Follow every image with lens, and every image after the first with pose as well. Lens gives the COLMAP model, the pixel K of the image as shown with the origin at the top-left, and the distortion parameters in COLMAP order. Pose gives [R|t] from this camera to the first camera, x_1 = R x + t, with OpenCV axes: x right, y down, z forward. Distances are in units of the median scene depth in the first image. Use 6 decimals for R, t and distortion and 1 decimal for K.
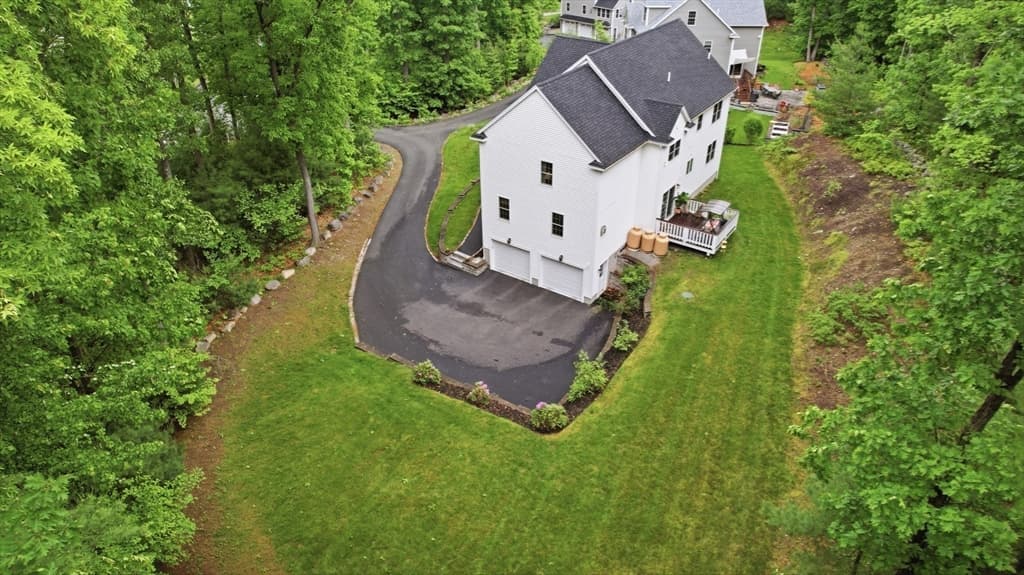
lens RADIAL K [[647.5, 0, 512.0], [0, 647.5, 287.5], [0, 0, 1]] dist [-0.034050, 0.000494]
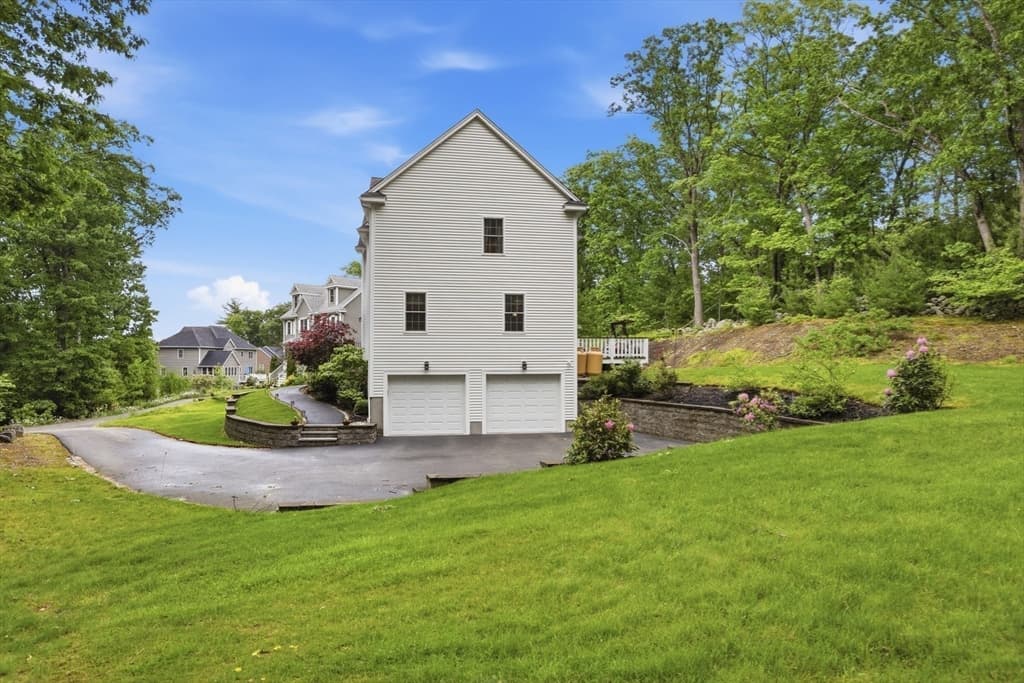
lens RADIAL K [[551.4, 0, 512.0], [0, 551.4, 341.5], [0, 0, 1]] dist [-0.000384, 0.000202]
pose [[0.735578, 0.015068, 0.677273, -0.300576], [0.358729, 0.839414, -0.408287, 0.151280], [-0.574664, 0.543284, 0.612049, 0.632712]]
